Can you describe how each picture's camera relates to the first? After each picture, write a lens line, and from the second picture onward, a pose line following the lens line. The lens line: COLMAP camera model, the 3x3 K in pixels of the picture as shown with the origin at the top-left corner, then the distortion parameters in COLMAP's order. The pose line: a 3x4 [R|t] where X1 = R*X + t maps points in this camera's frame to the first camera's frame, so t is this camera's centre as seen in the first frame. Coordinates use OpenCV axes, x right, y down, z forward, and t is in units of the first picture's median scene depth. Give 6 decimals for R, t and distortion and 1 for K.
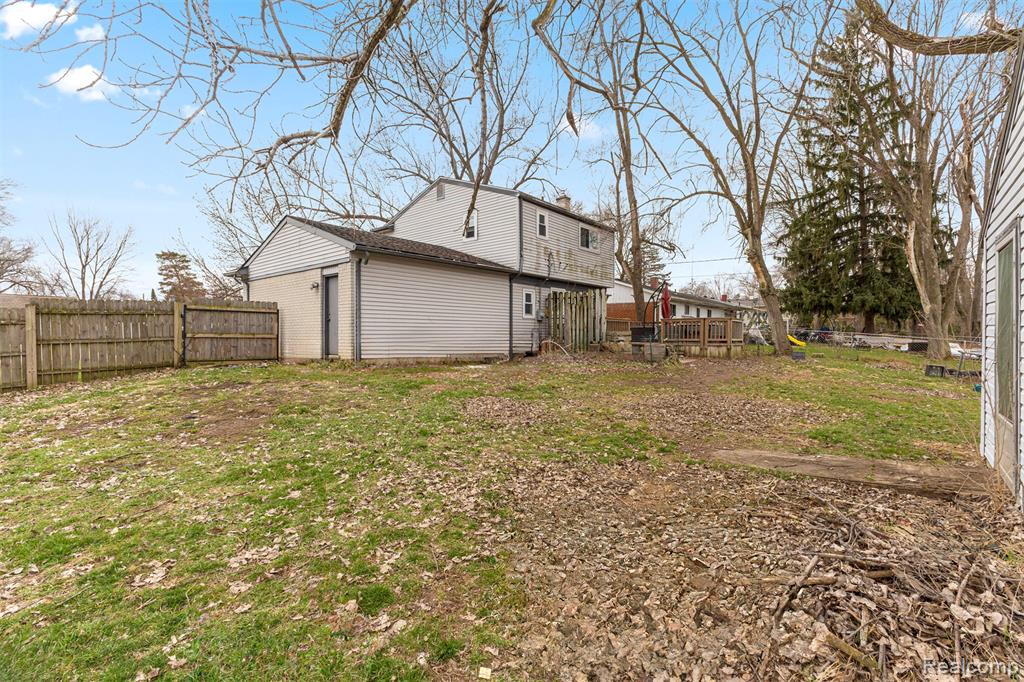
lens RADIAL K [[441.1, 0, 514.2], [0, 441.1, 336.9], [0, 0, 1]] dist [0.013474, -0.001023]
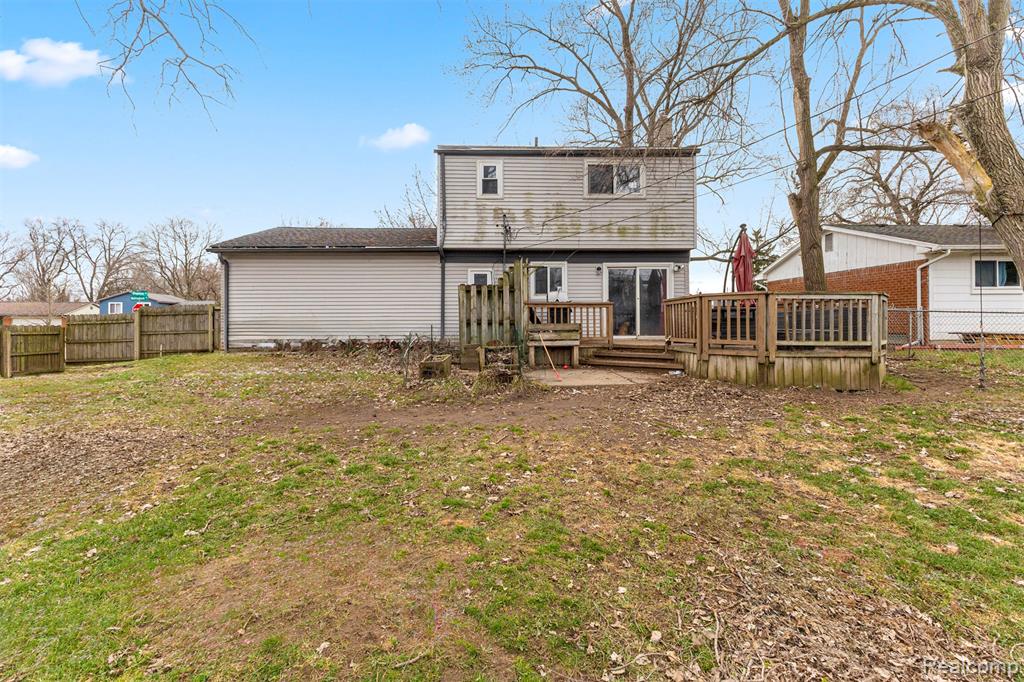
lens RADIAL K [[465.6, 0, 513.2], [0, 465.6, 311.5], [0, 0, 1]] dist [0.015907, 0.000017]
pose [[0.667663, -0.022327, -0.744129, 0.660497], [-0.003473, 0.999446, -0.033103, -0.008846], [0.744455, 0.024686, 0.667216, 0.517605]]
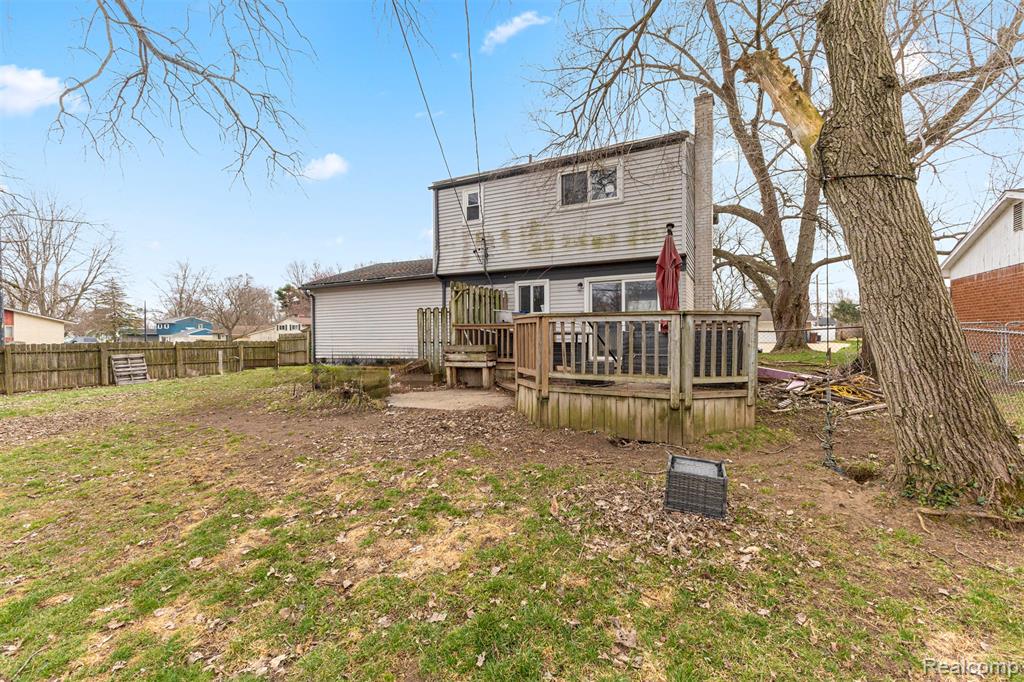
lens RADIAL K [[441.1, 0, 514.2], [0, 441.1, 336.9], [0, 0, 1]] dist [0.013474, -0.001023]
pose [[0.218020, 0.003450, -0.975938, 0.836800], [-0.003157, 0.999991, 0.002830, -0.026382], [0.975939, 0.002464, 0.218029, 0.901136]]
